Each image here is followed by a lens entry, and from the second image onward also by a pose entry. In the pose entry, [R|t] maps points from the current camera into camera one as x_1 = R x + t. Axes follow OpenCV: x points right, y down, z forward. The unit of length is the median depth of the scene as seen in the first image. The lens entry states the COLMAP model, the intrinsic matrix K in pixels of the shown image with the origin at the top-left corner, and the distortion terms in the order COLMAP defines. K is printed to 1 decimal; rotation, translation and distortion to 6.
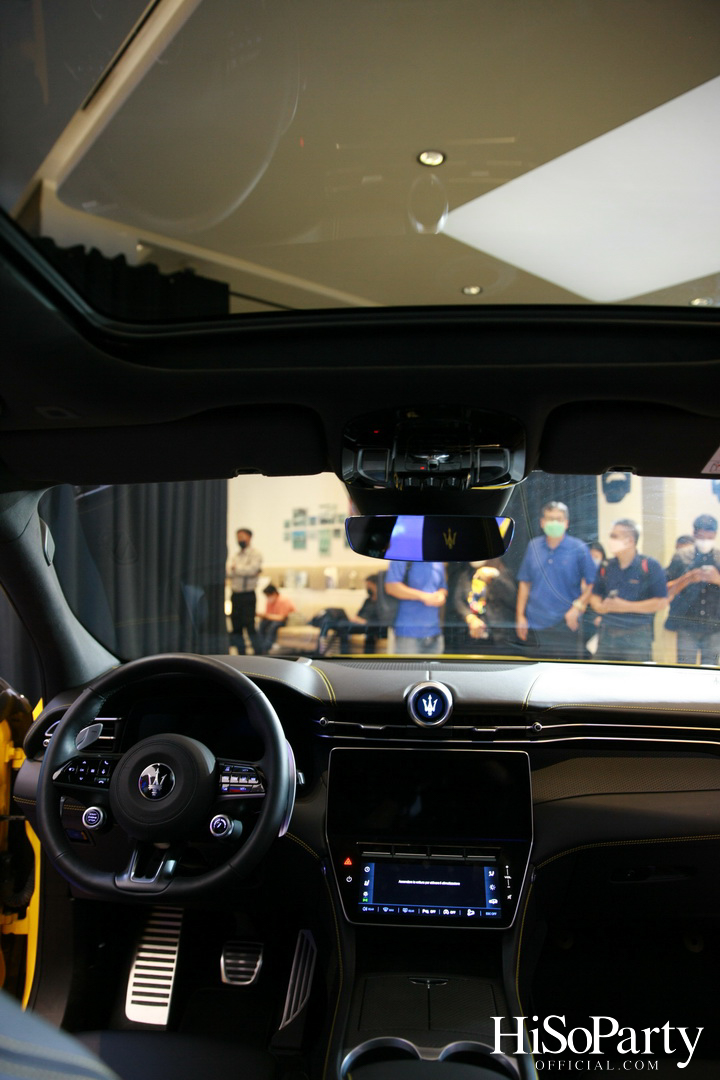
lens RADIAL K [[769.9, 0, 362.7], [0, 769.9, 539.1], [0, 0, 1]] dist [-0.064867, 0.029423]
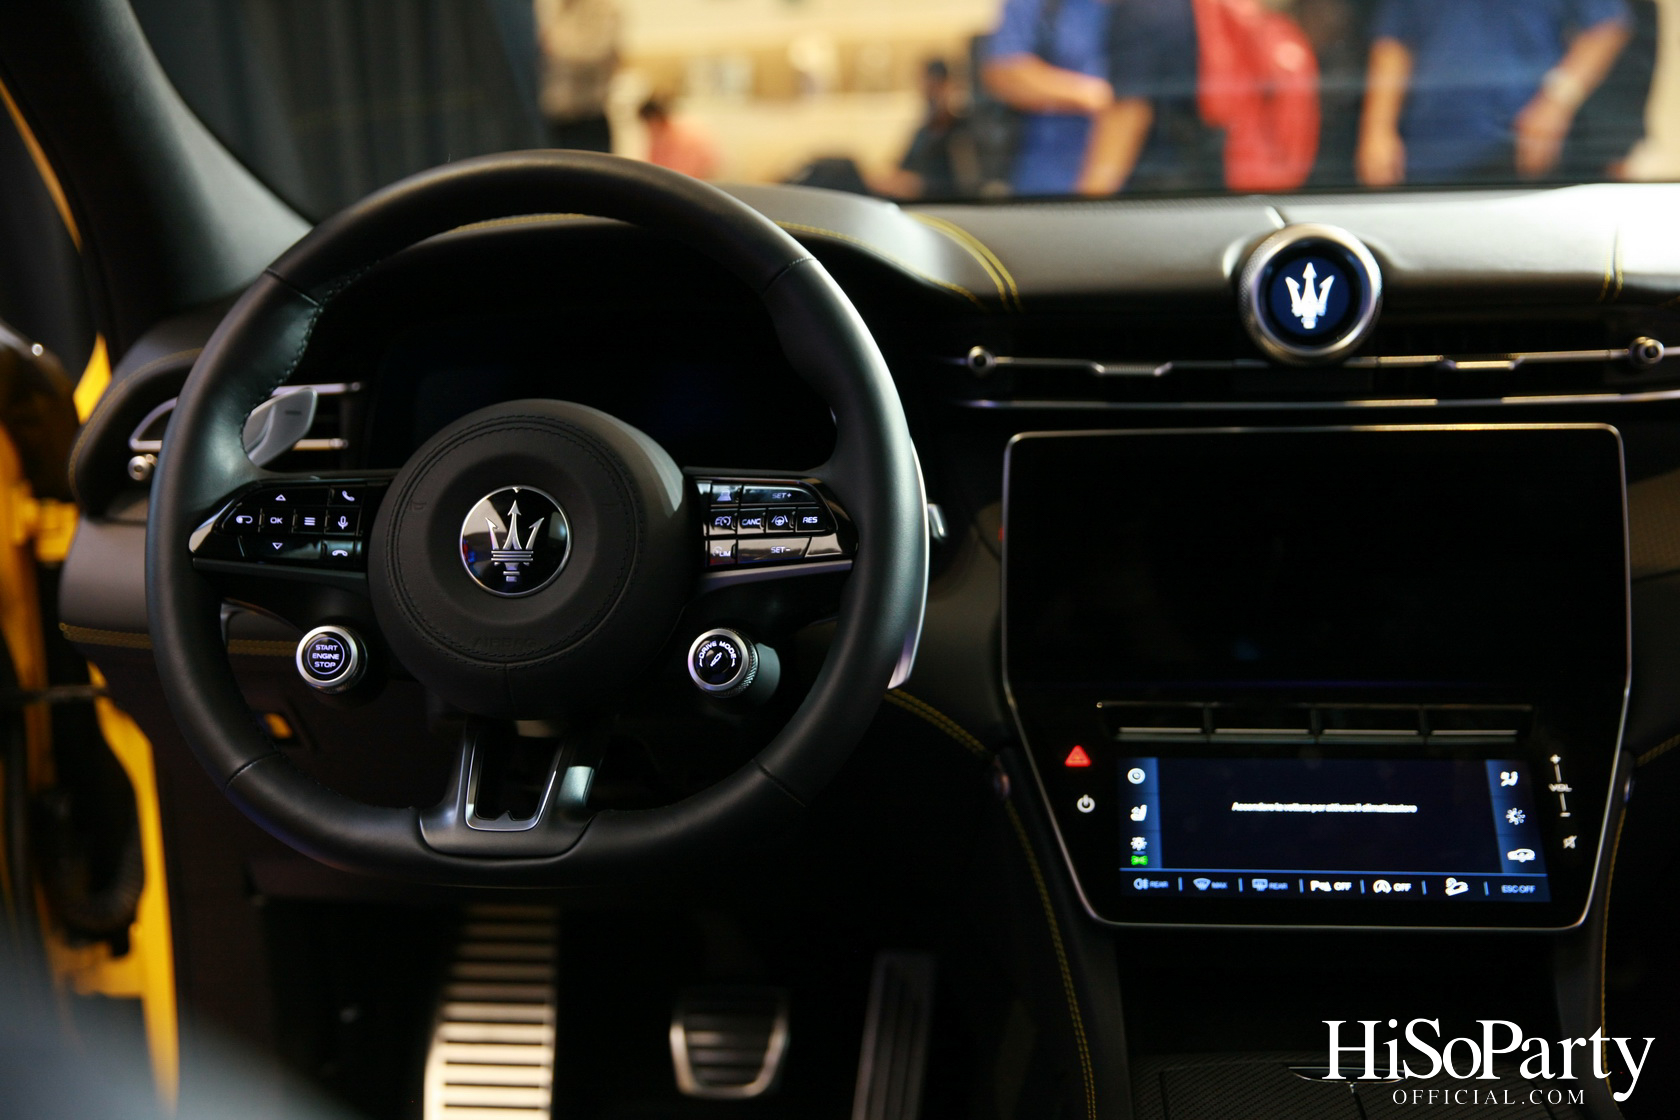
lens RADIAL K [[2045.2, 0, 838.9], [0, 2045.2, 558.4], [0, 0, 1]] dist [0.040407, 0.000000]
pose [[0.998874, -0.034859, -0.032182, -0.094009], [0.042455, 0.959531, 0.278384, 0.079255], [0.021175, -0.279437, 0.959930, 0.144142]]
